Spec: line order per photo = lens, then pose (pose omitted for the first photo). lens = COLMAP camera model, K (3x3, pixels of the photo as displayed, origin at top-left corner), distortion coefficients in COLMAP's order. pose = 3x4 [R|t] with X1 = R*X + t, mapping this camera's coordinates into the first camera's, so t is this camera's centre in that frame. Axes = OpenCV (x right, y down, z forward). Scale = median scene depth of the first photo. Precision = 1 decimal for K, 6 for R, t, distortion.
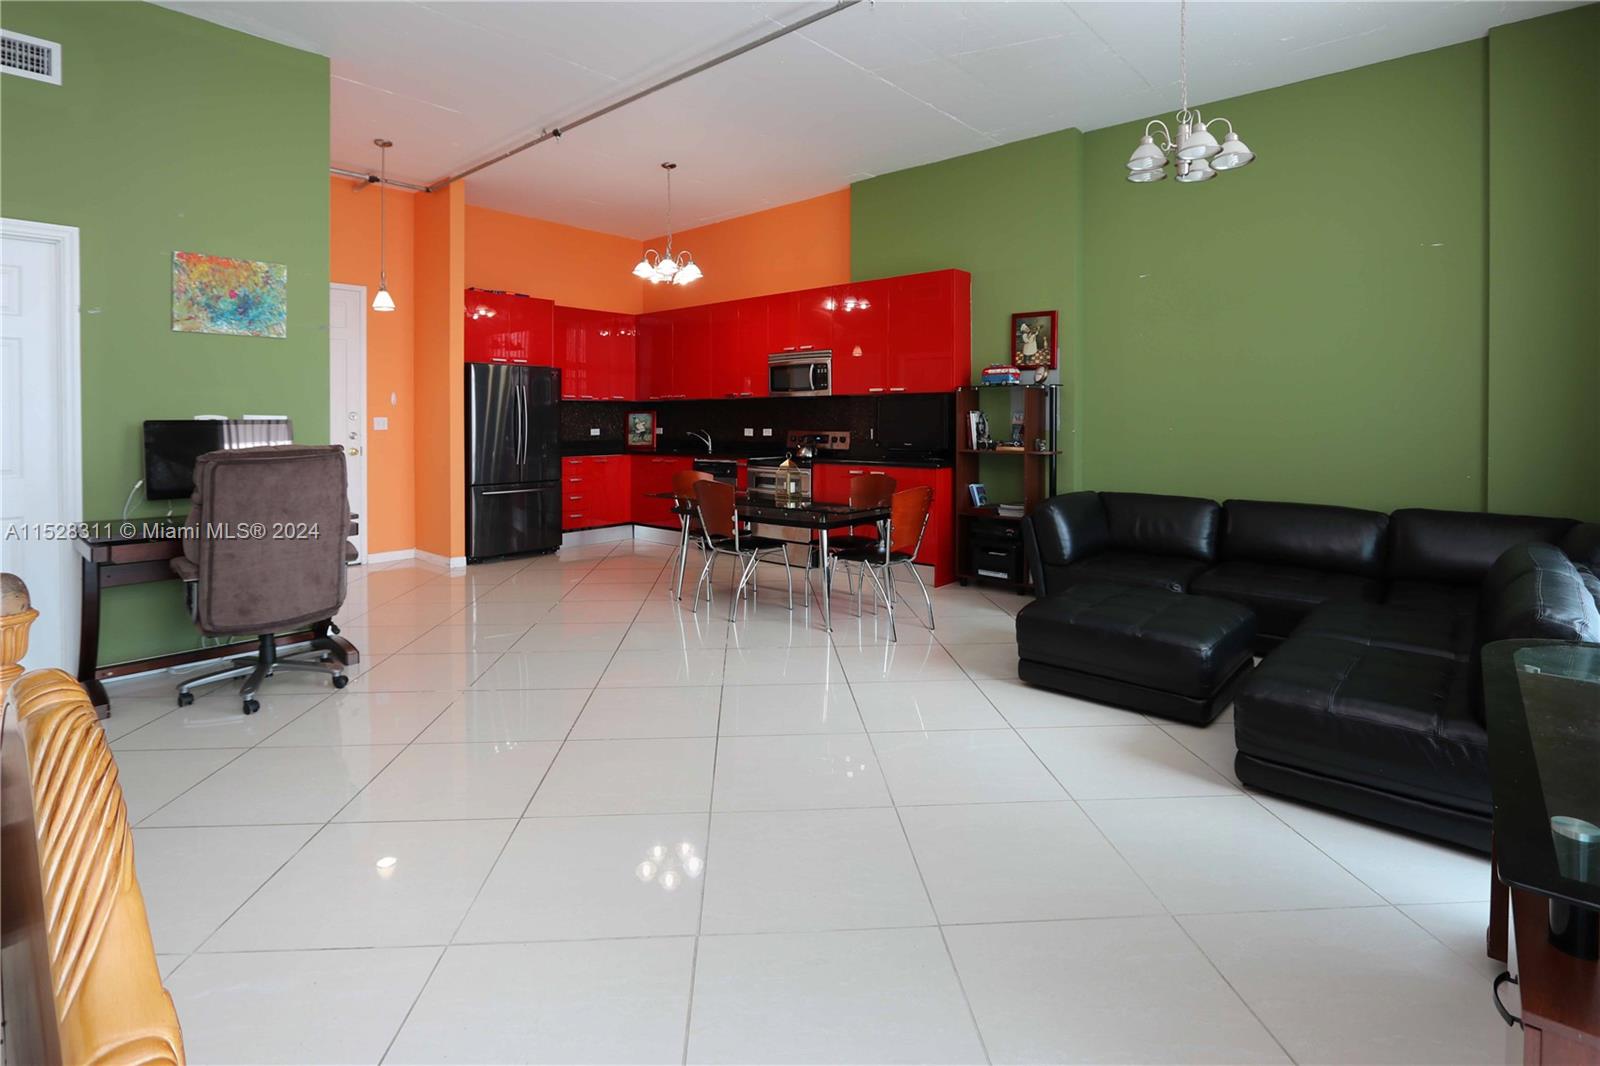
lens RADIAL K [[790.5, 0, 789.0], [0, 790.5, 442.1], [0, 0, 1]] dist [-0.020105, 0.000343]
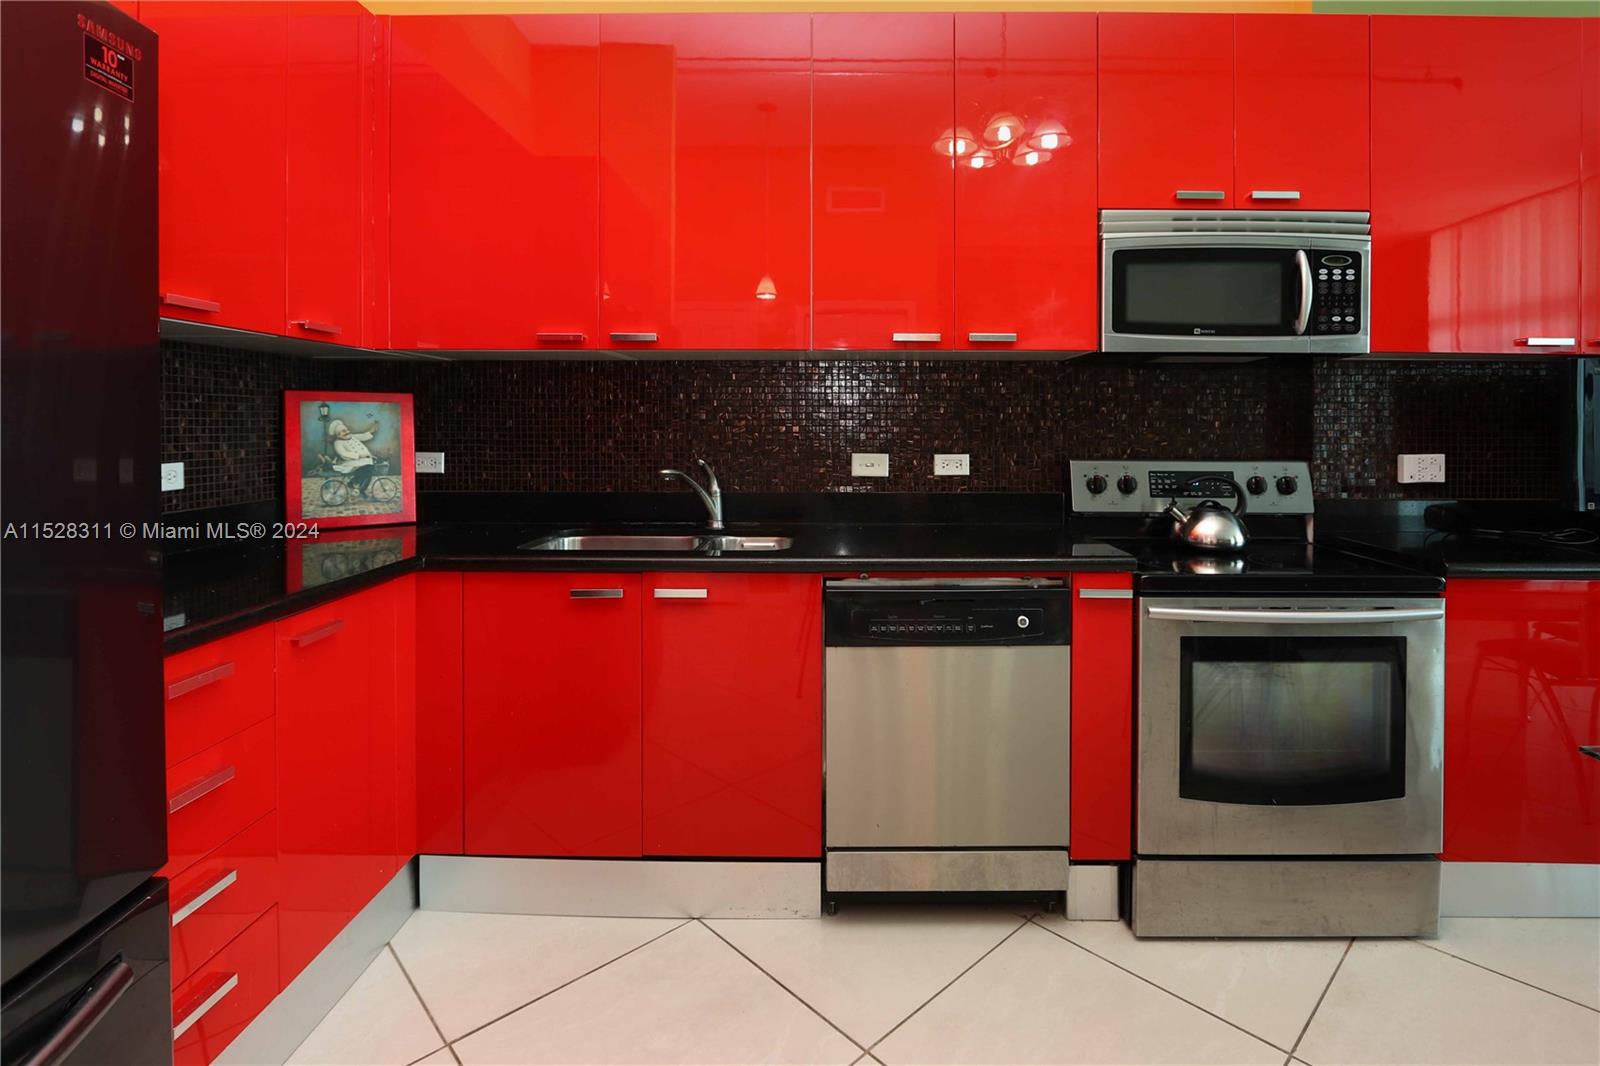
lens RADIAL K [[783.6, 0, 847.3], [0, 783.6, 437.4], [0, 0, 1]] dist [-0.019097, 0.000392]
pose [[0.746092, -0.007093, 0.665805, -0.314468], [0.014452, 0.999880, -0.005543, -0.025832], [-0.665686, 0.013758, 0.746105, 0.900689]]
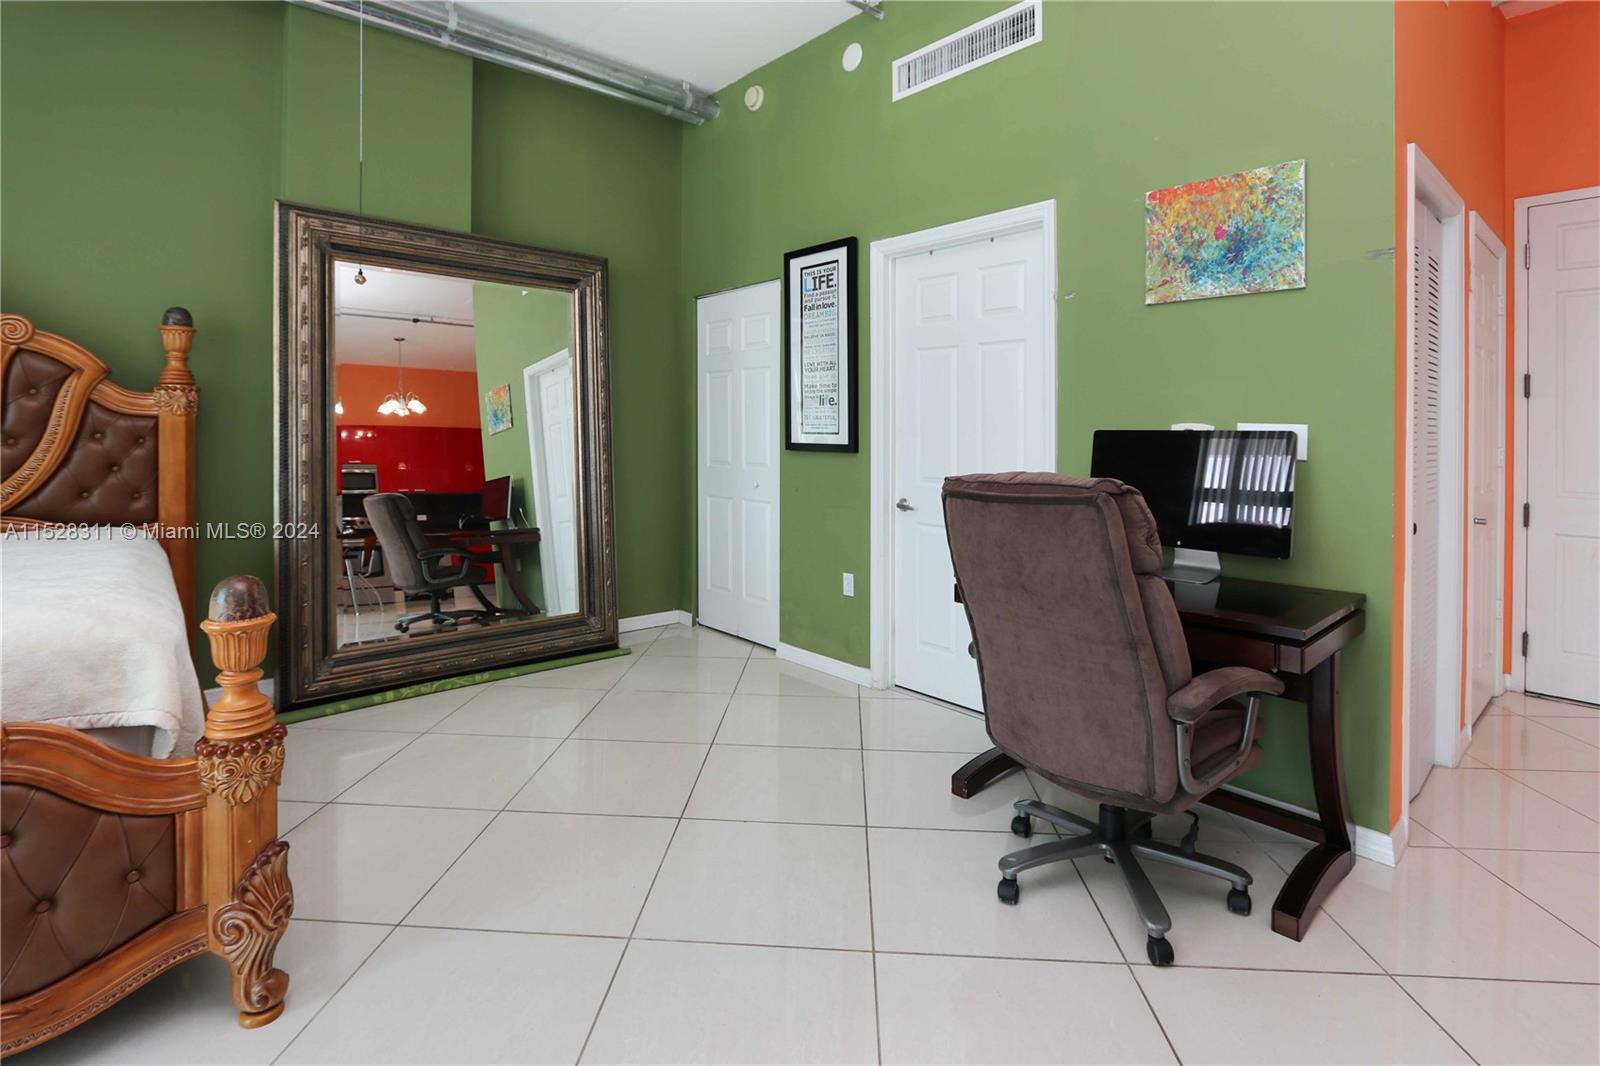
lens RADIAL K [[788.9, 0, 792.3], [0, 788.9, 429.5], [0, 0, 1]] dist [-0.019476, 0.001829]
pose [[-0.112433, 0.004017, -0.993651, -0.024510], [-0.038354, 0.999229, 0.008379, -0.013188], [0.992919, 0.039053, -0.112192, 0.440692]]
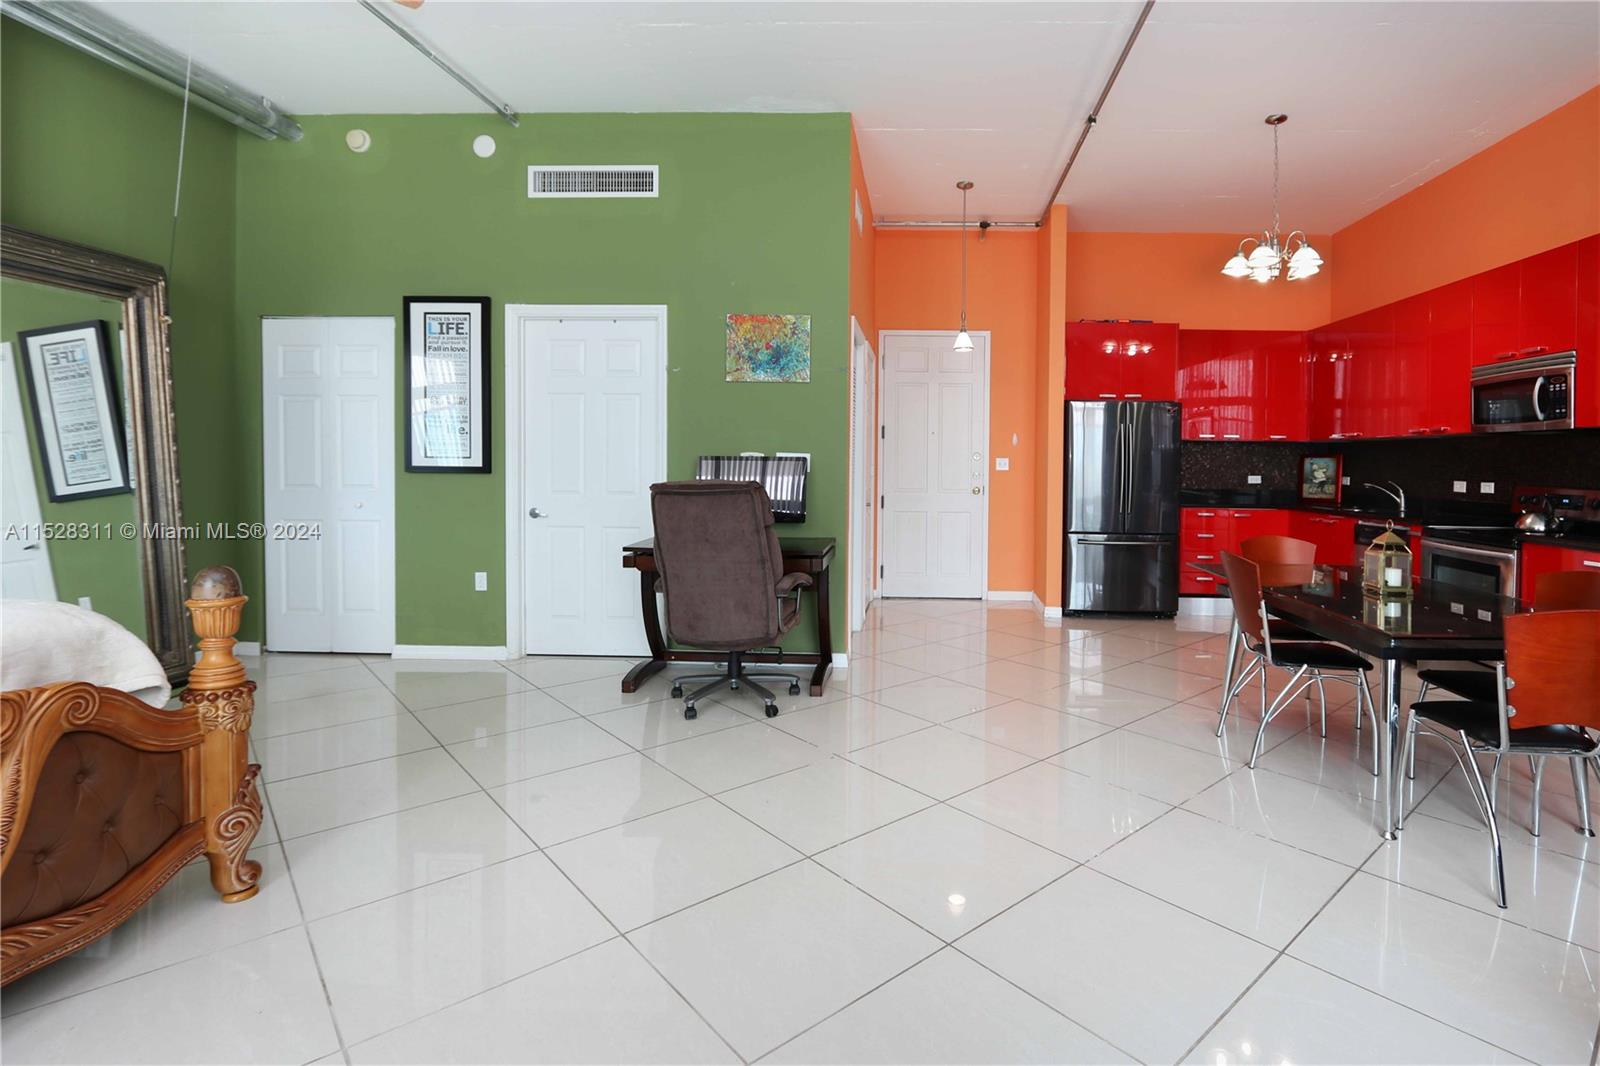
lens RADIAL K [[783.6, 0, 897.2], [0, 783.6, 473.0], [0, 0, 1]] dist [-0.003503, -0.000690]
pose [[0.645625, 0.024178, -0.763272, 0.170857], [-0.037771, 0.999286, -0.000295, -0.006991], [0.762720, 0.029020, 0.646077, 0.247543]]
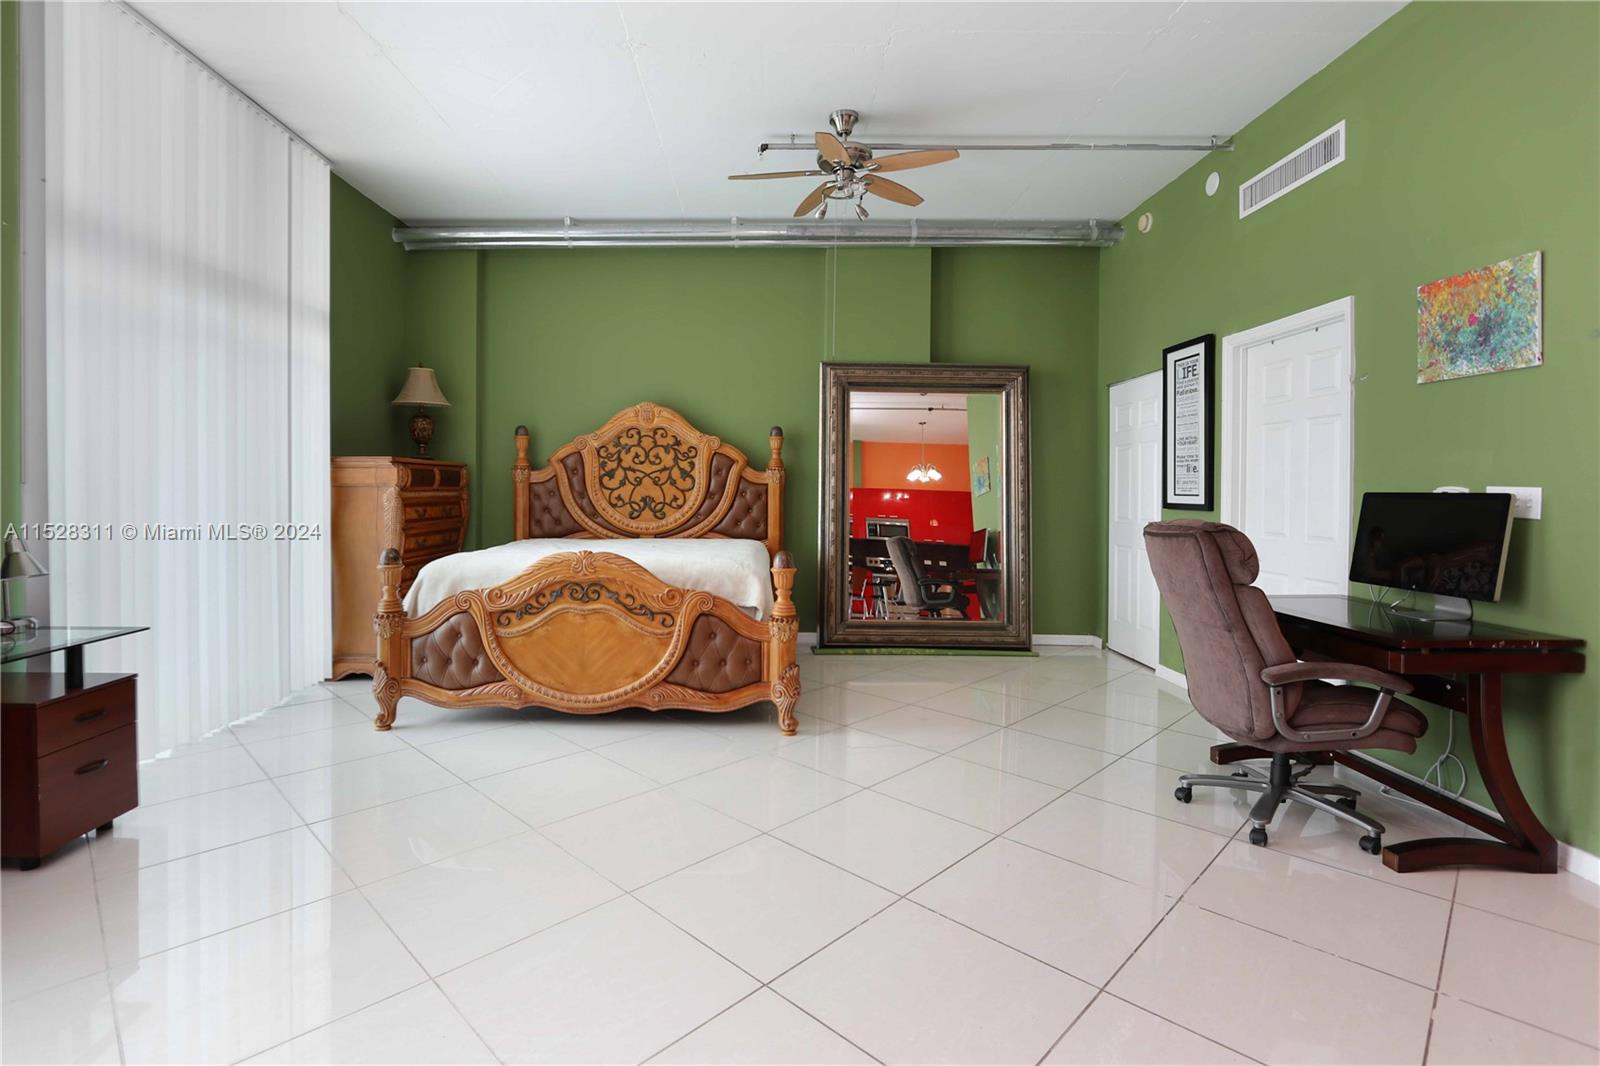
lens RADIAL K [[750.8, 0, 741.8], [0, 750.8, 509.4], [0, 0, 1]] dist [-0.022448, 0.001085]
pose [[-0.753735, 0.016961, -0.656960, 0.148102], [-0.025192, 0.998186, 0.054674, -0.020496], [0.656695, 0.057760, -0.751941, 0.646760]]
